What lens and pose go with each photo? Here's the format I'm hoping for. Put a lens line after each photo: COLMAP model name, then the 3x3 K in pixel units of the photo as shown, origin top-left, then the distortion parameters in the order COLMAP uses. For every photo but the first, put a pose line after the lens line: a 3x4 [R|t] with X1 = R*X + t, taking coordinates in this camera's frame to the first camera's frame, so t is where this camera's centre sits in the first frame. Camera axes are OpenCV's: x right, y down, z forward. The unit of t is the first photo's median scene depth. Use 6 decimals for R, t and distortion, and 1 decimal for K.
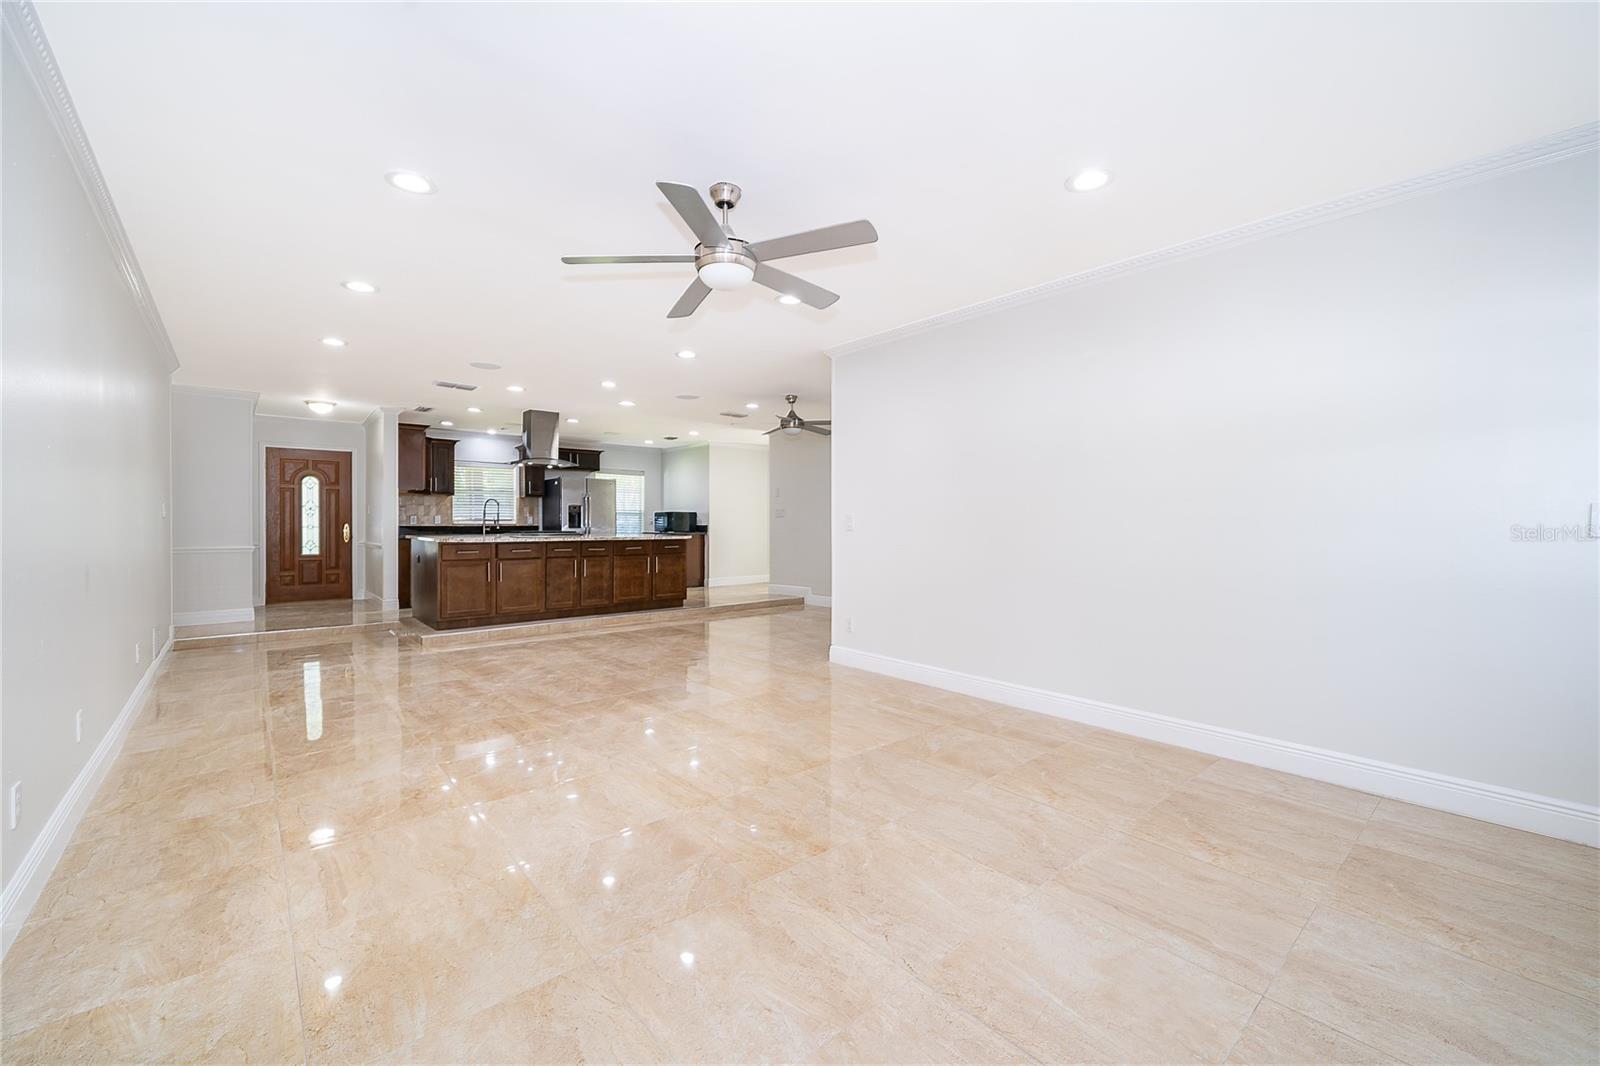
lens RADIAL K [[651.6, 0, 796.0], [0, 651.6, 528.0], [0, 0, 1]] dist [0.000774, 0.000010]
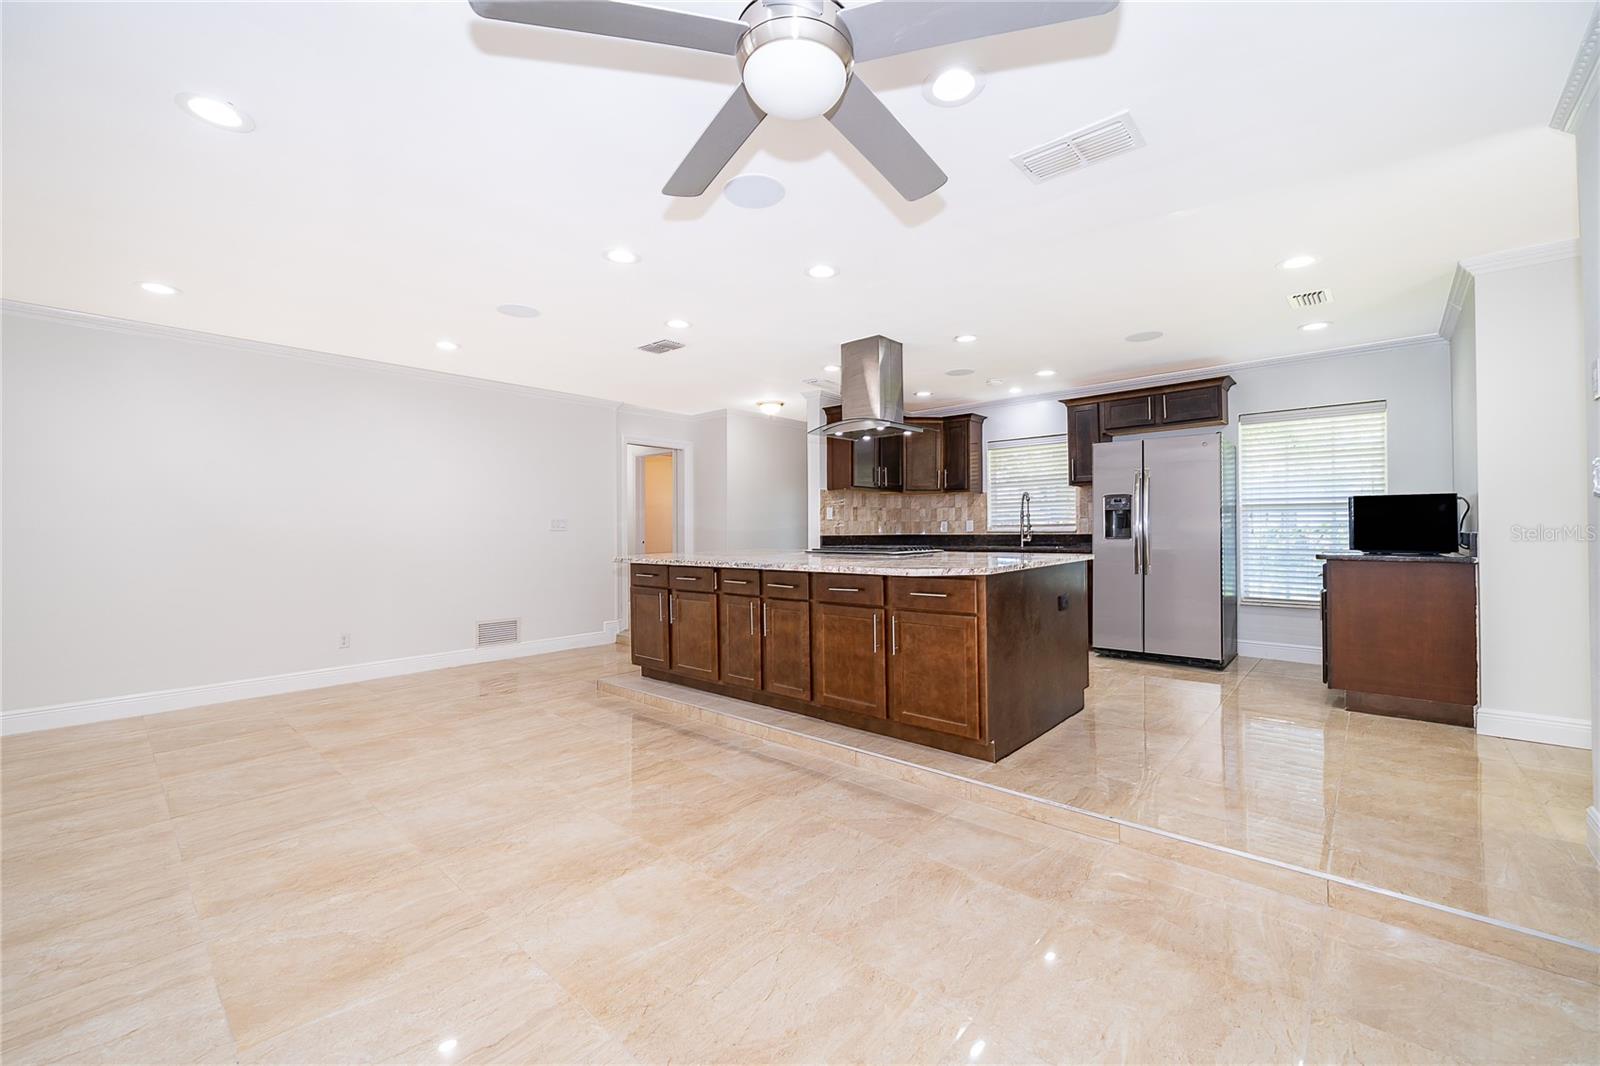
lens RADIAL K [[651.6, 0, 788.3], [0, 651.6, 529.6], [0, 0, 1]] dist [0.000774, 0.000010]
pose [[0.120266, -0.002084, -0.992739, 0.188540], [-0.000983, 0.999997, -0.002218, -0.009038], [0.992741, 0.001243, 0.120264, 0.924450]]
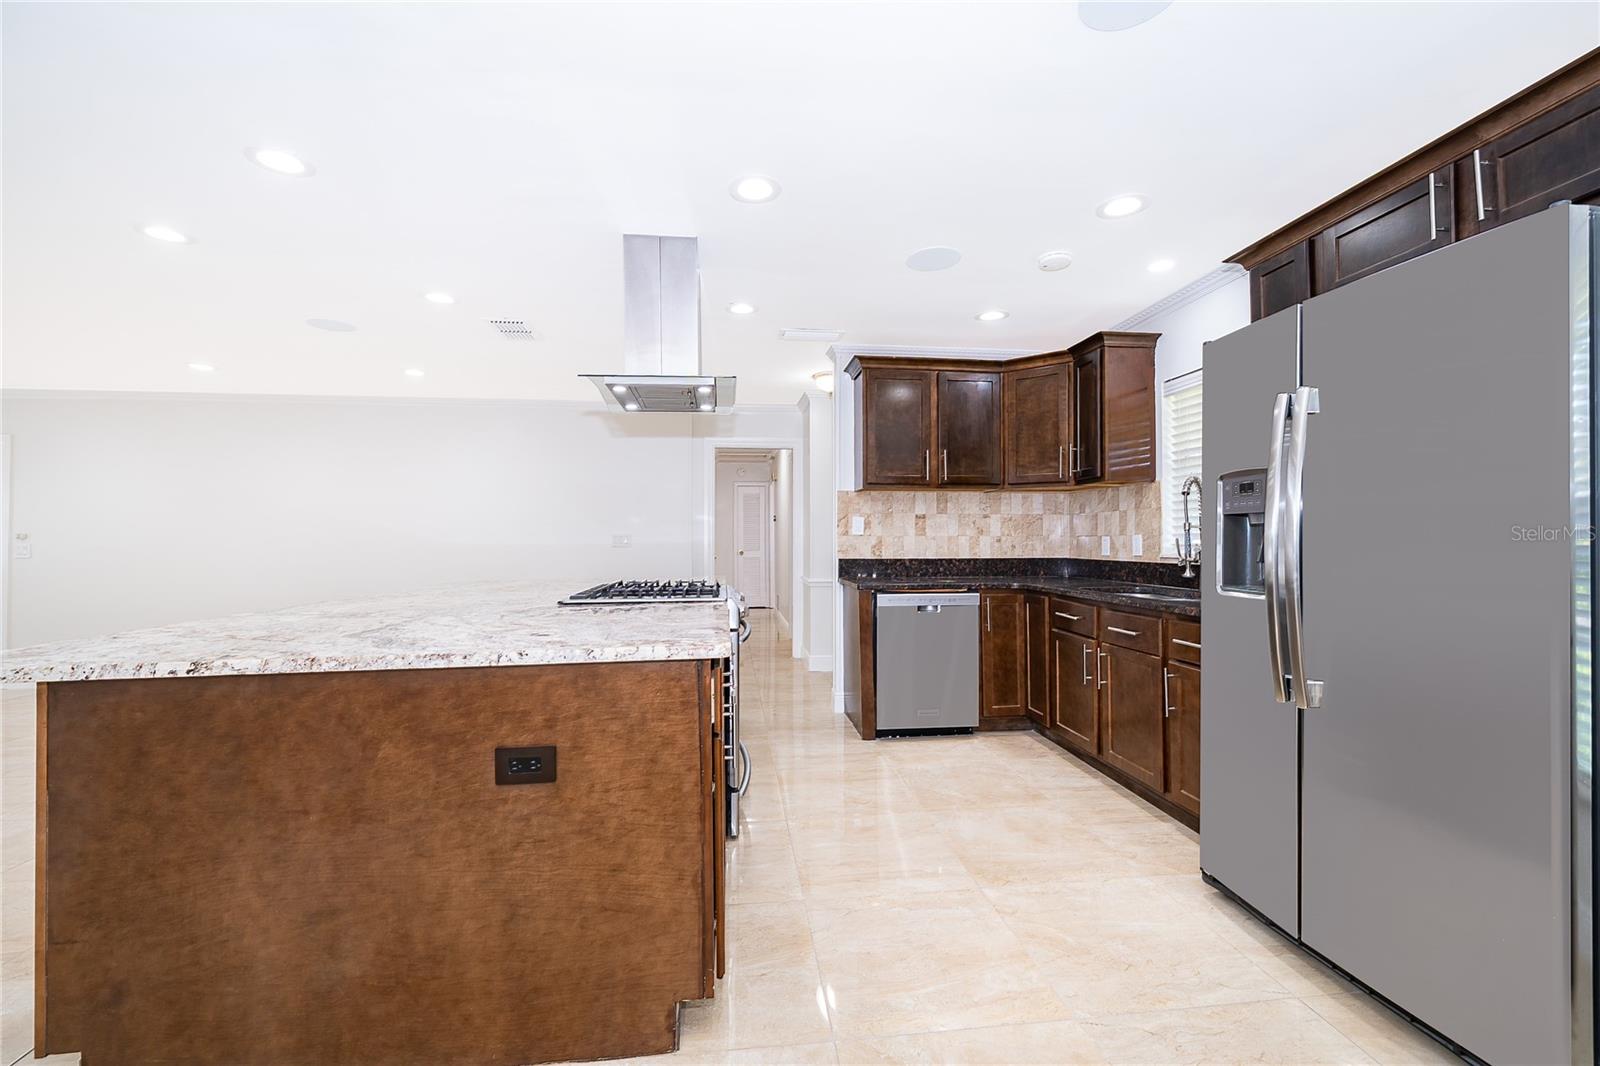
lens RADIAL K [[651.6, 0, 798.8], [0, 651.6, 535.8], [0, 0, 1]] dist [0.000774, 0.000010]
pose [[-0.562200, -0.008979, -0.826953, 0.100554], [-0.006116, 0.999959, -0.006700, -0.011534], [0.826979, 0.001291, -0.562231, 1.037306]]
